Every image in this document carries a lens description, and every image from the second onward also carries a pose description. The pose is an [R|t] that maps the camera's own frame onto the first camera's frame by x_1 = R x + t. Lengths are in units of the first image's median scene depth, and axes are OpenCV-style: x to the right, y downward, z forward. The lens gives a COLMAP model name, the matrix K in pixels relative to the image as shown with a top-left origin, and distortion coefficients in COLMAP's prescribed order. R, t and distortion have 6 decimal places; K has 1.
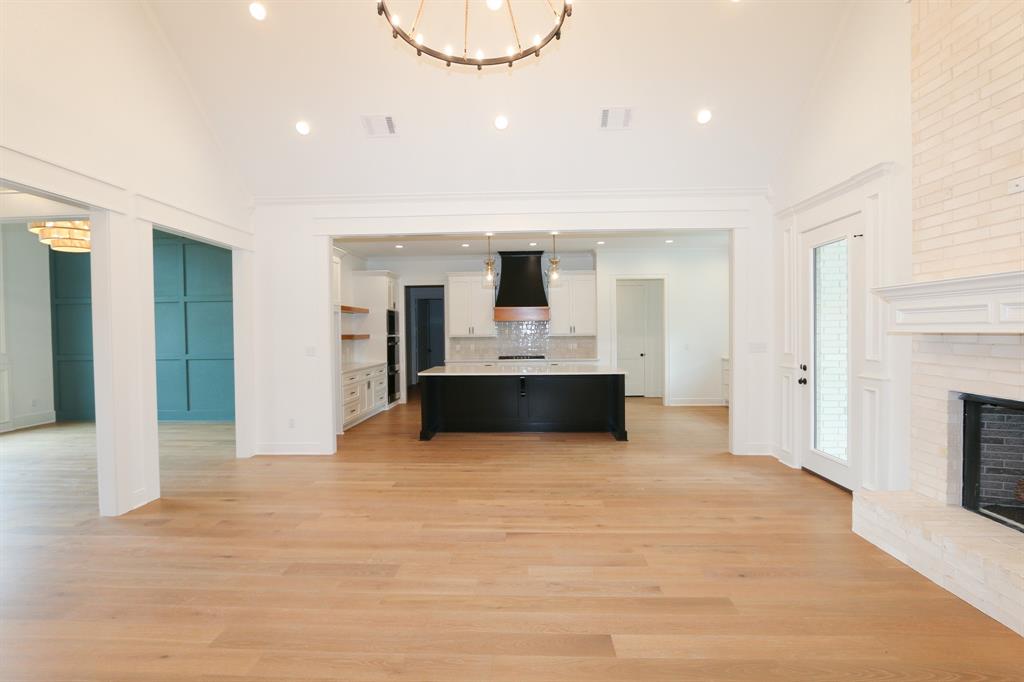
lens RADIAL K [[472.8, 0, 509.7], [0, 472.8, 344.3], [0, 0, 1]] dist [-0.019196, 0.001723]
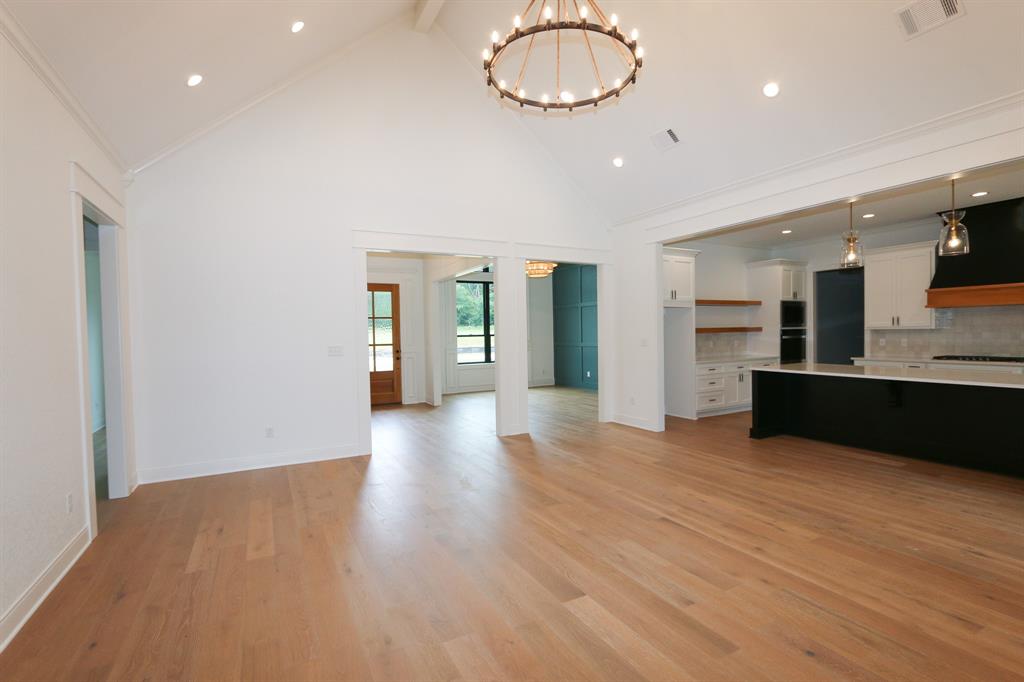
lens RADIAL K [[468.9, 0, 509.9], [0, 468.9, 344.2], [0, 0, 1]] dist [-0.020927, 0.000721]
pose [[0.505201, 0.023788, -0.862674, 0.487298], [-0.008597, 0.999709, 0.022532, -0.004772], [0.862959, -0.003967, 0.505259, 0.123602]]
